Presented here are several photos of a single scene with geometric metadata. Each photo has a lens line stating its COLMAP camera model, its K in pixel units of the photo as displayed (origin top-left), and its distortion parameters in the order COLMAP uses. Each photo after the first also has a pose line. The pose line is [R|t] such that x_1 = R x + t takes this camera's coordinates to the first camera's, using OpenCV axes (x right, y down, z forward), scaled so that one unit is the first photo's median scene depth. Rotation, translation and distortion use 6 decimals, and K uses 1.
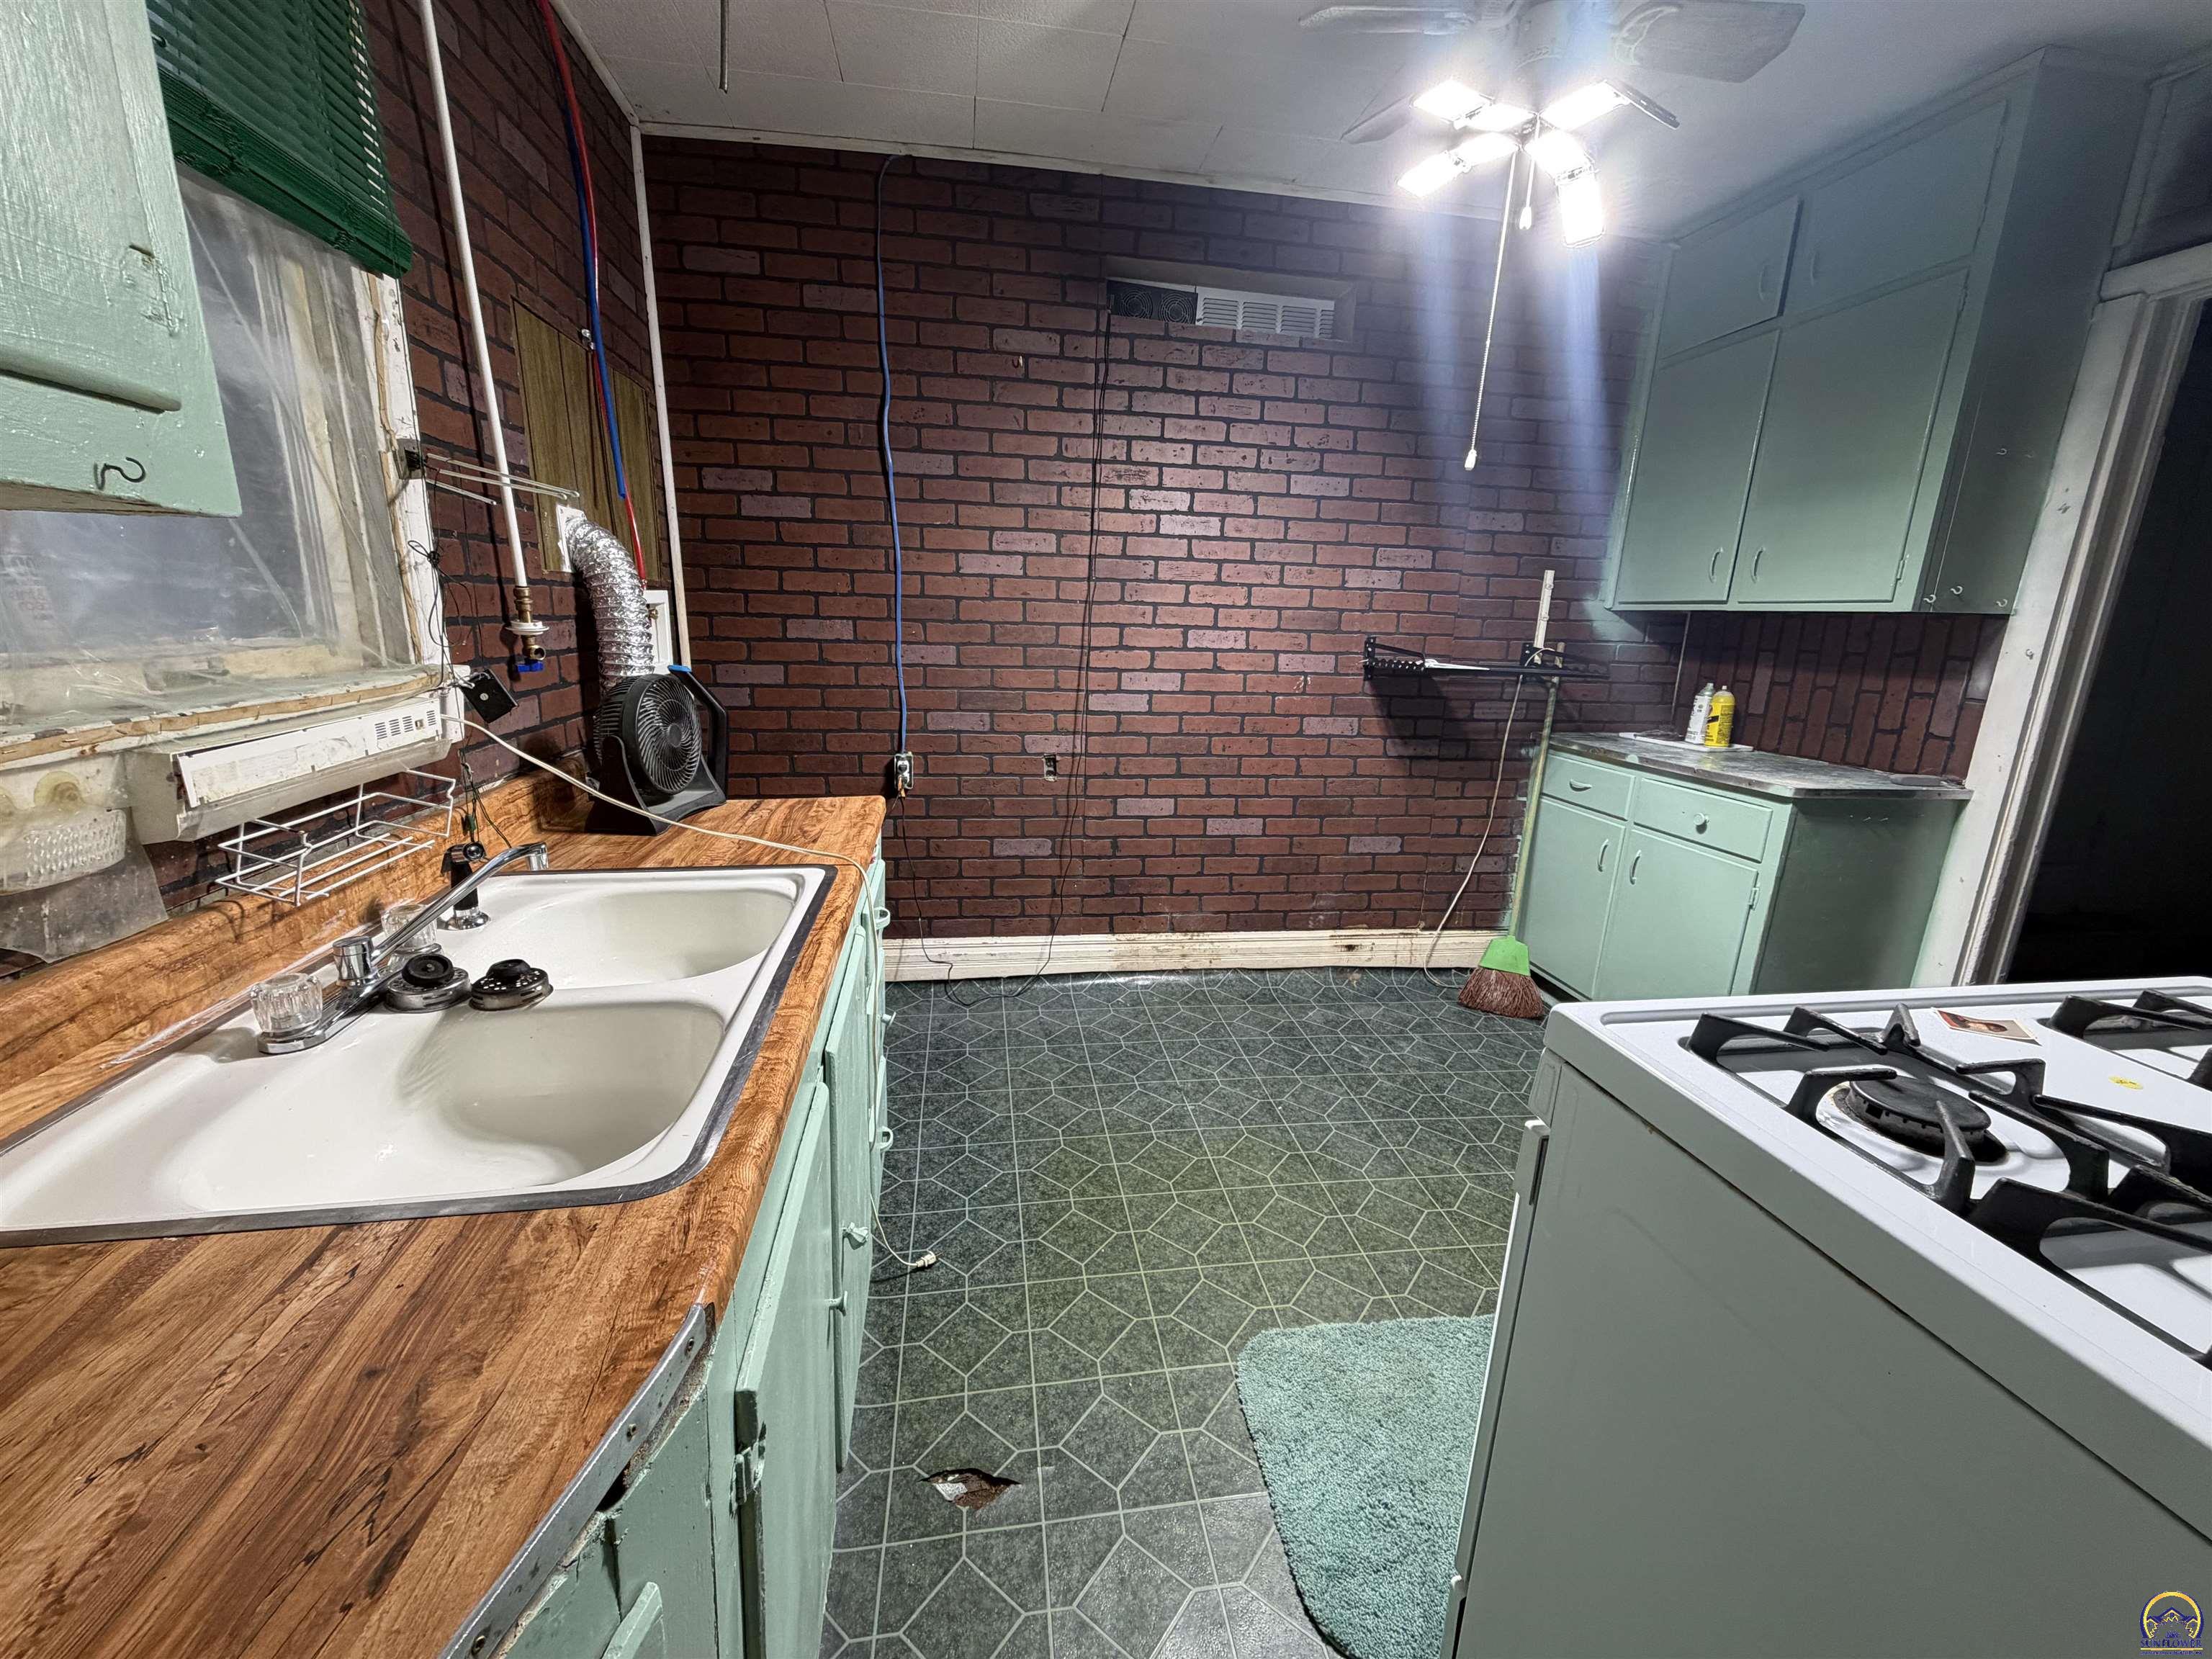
lens RADIAL K [[891.9, 0, 1101.6], [0, 891.9, 826.8], [0, 0, 1]] dist [0.001570, -0.000023]
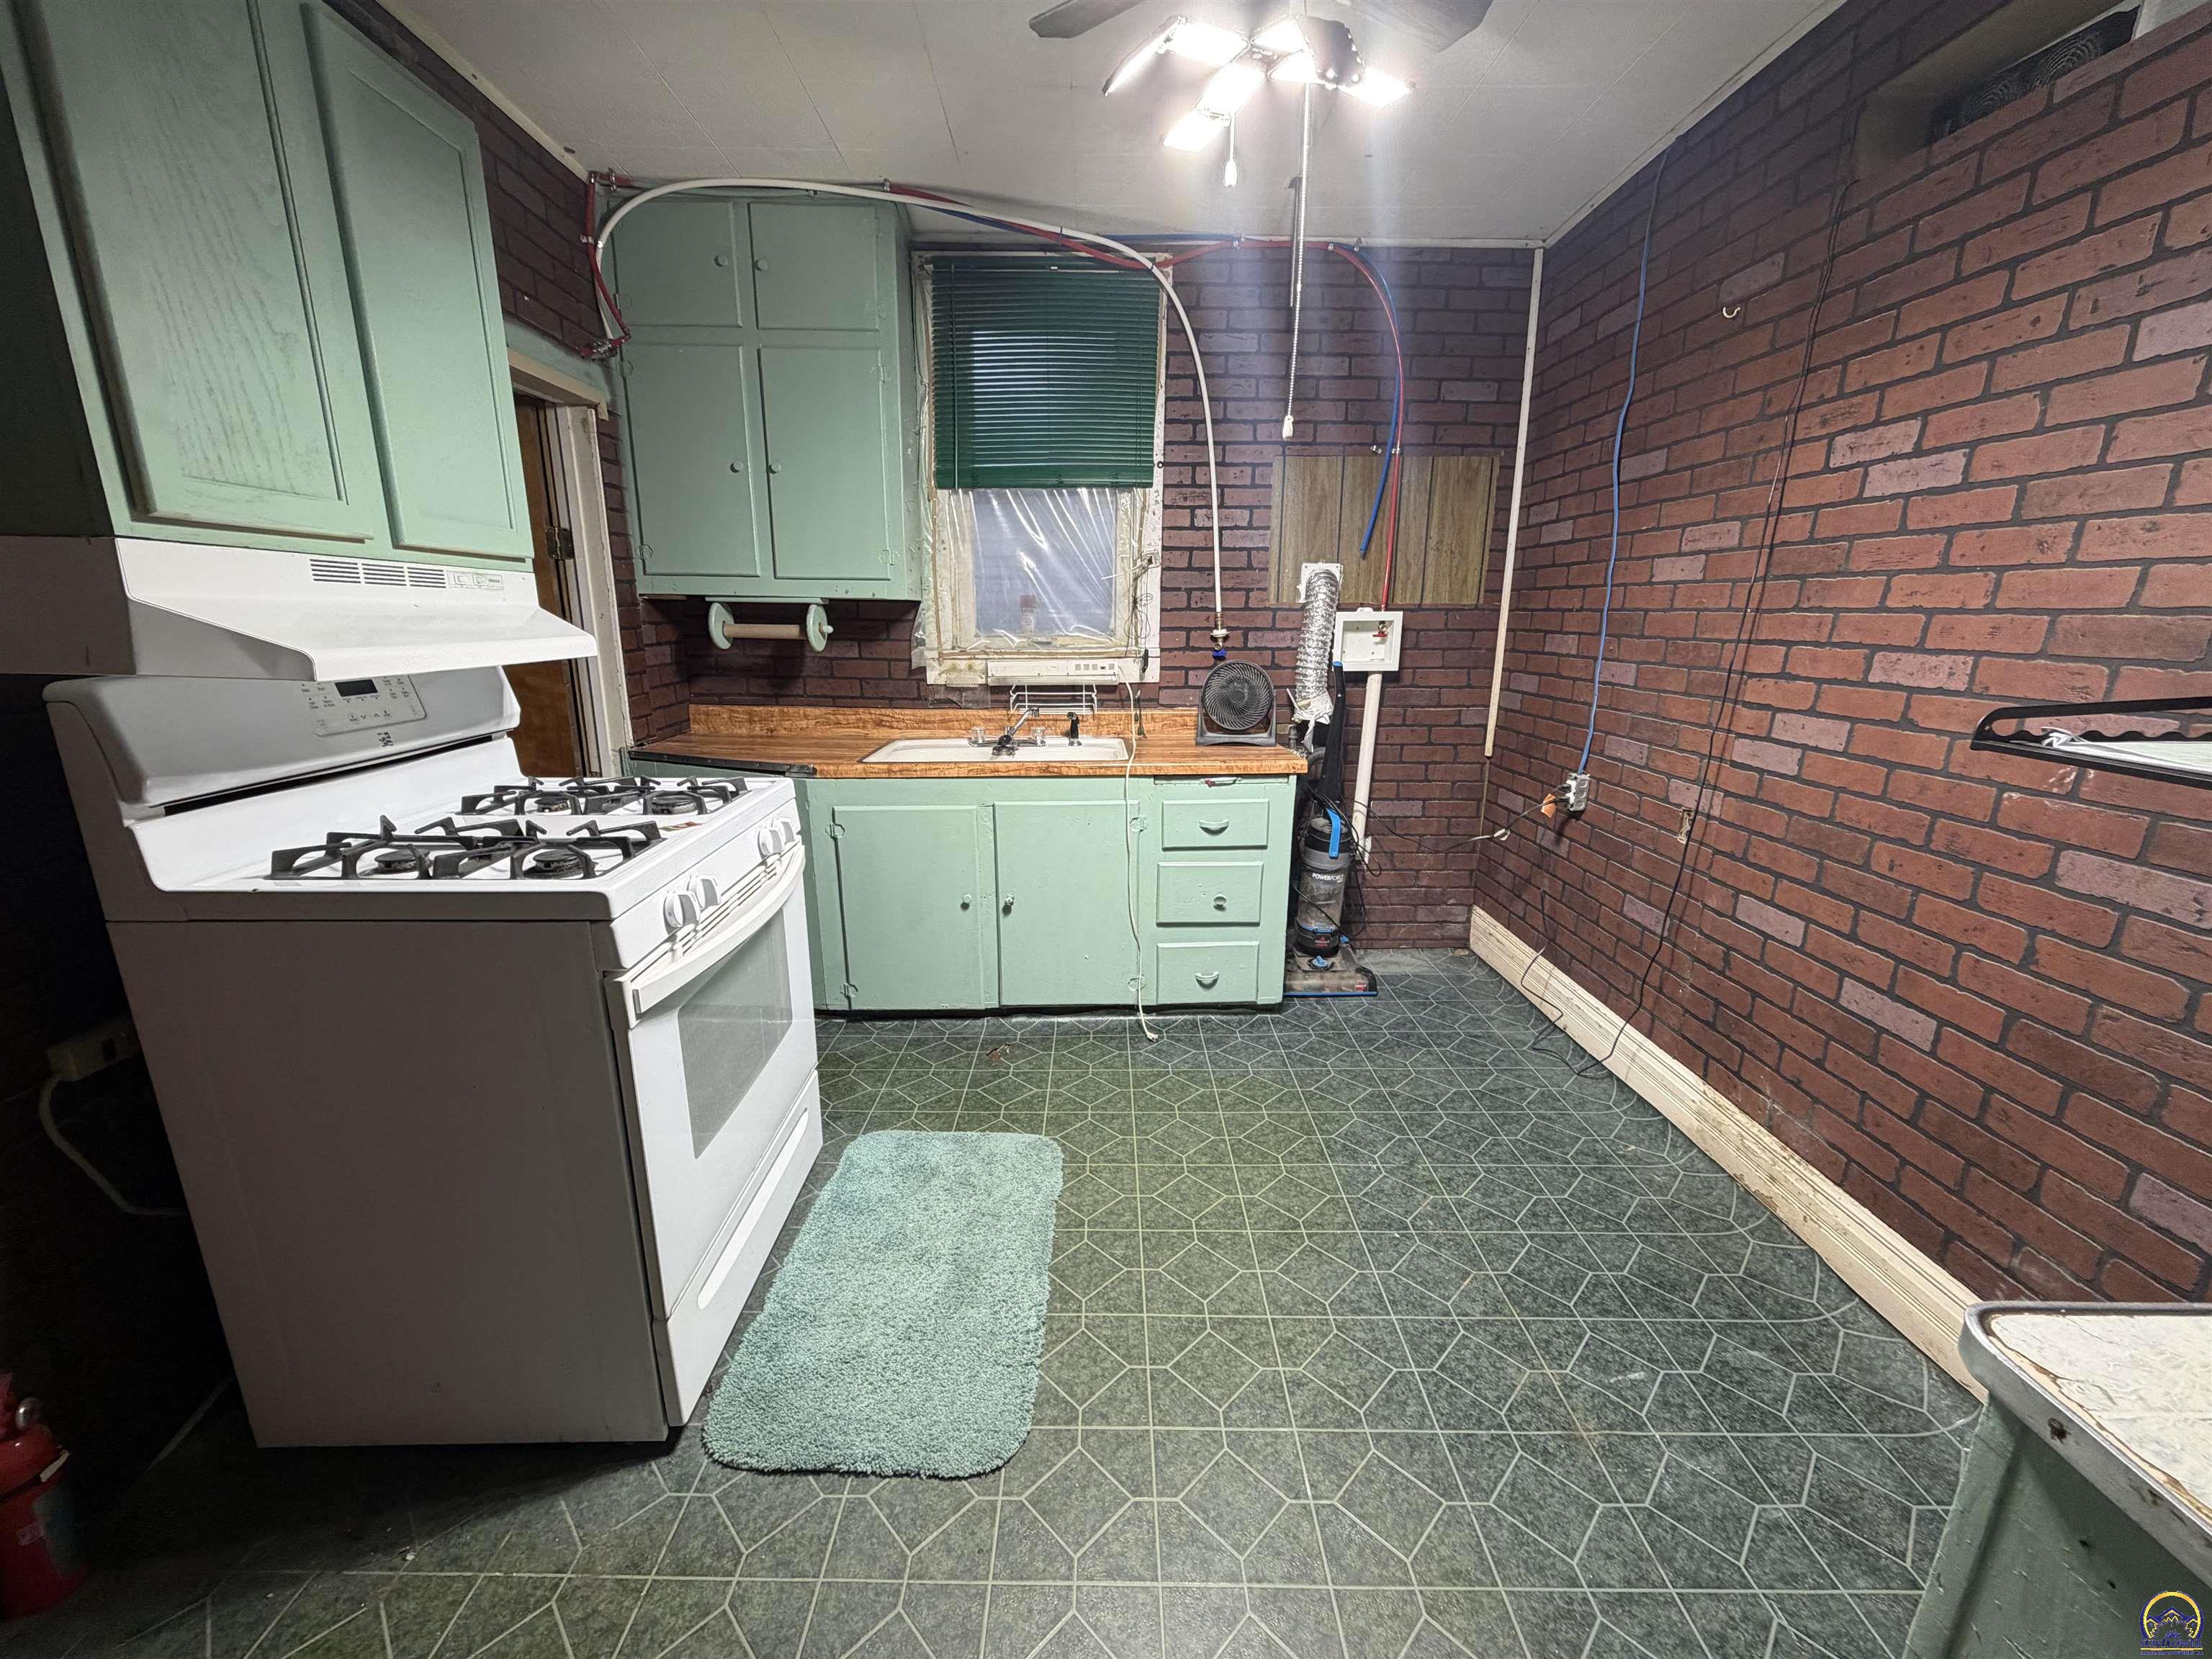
lens RADIAL K [[891.9, 0, 1100.4], [0, 891.9, 826.4], [0, 0, 1]] dist [0.001570, -0.000023]
pose [[-0.146617, 0.203851, -0.967961, 0.771290], [-0.250915, 0.938868, 0.235730, -0.122571], [0.956841, 0.277438, -0.086505, 0.590049]]
